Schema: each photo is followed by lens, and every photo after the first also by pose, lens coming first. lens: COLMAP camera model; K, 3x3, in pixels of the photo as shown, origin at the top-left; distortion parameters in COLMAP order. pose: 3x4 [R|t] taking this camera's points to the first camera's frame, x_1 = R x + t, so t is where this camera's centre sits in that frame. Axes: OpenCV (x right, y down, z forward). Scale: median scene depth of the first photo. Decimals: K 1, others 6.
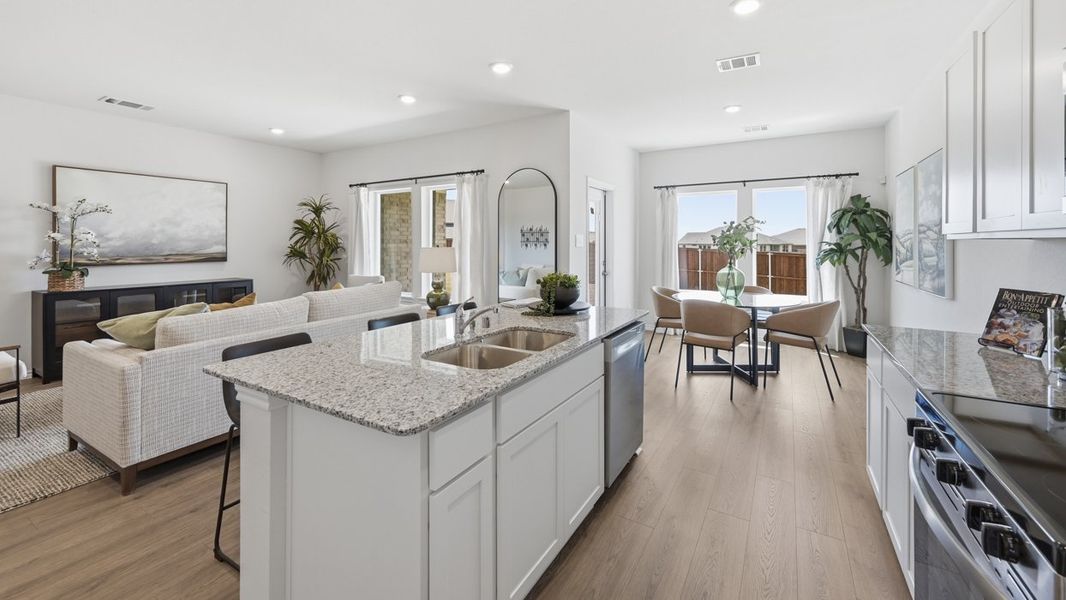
lens RADIAL K [[434.5, 0, 521.1], [0, 434.5, 255.7], [0, 0, 1]] dist [0.017711, -0.000647]
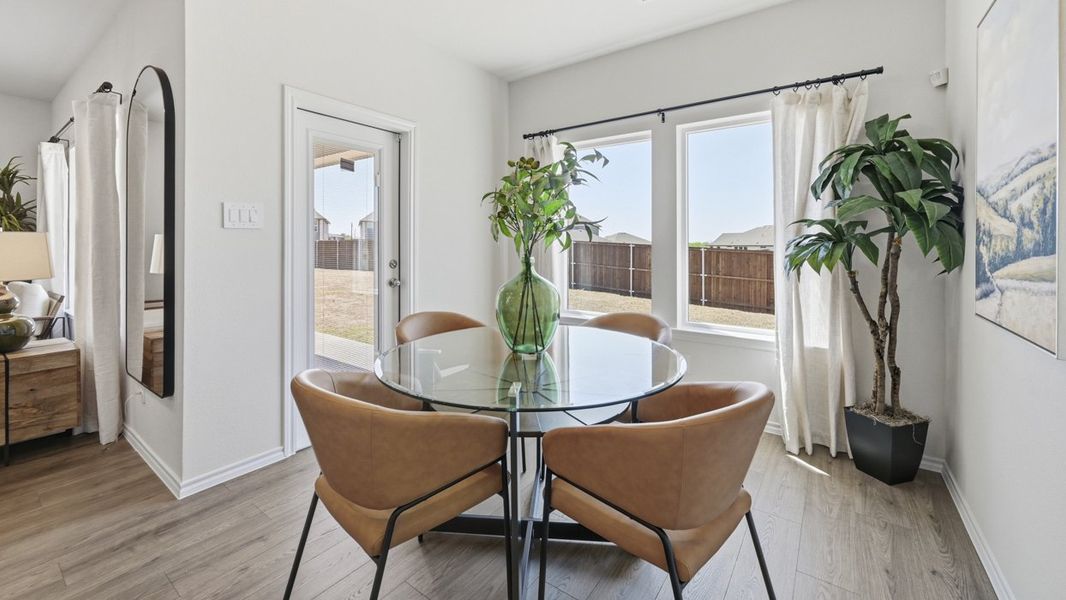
lens RADIAL K [[434.5, 0, 518.7], [0, 434.5, 256.2], [0, 0, 1]] dist [0.017711, -0.000647]
pose [[0.996966, 0.000165, -0.077839, 0.438934], [-0.000395, 0.999996, -0.002938, 0.008891], [0.077838, 0.002960, 0.996962, 0.528842]]
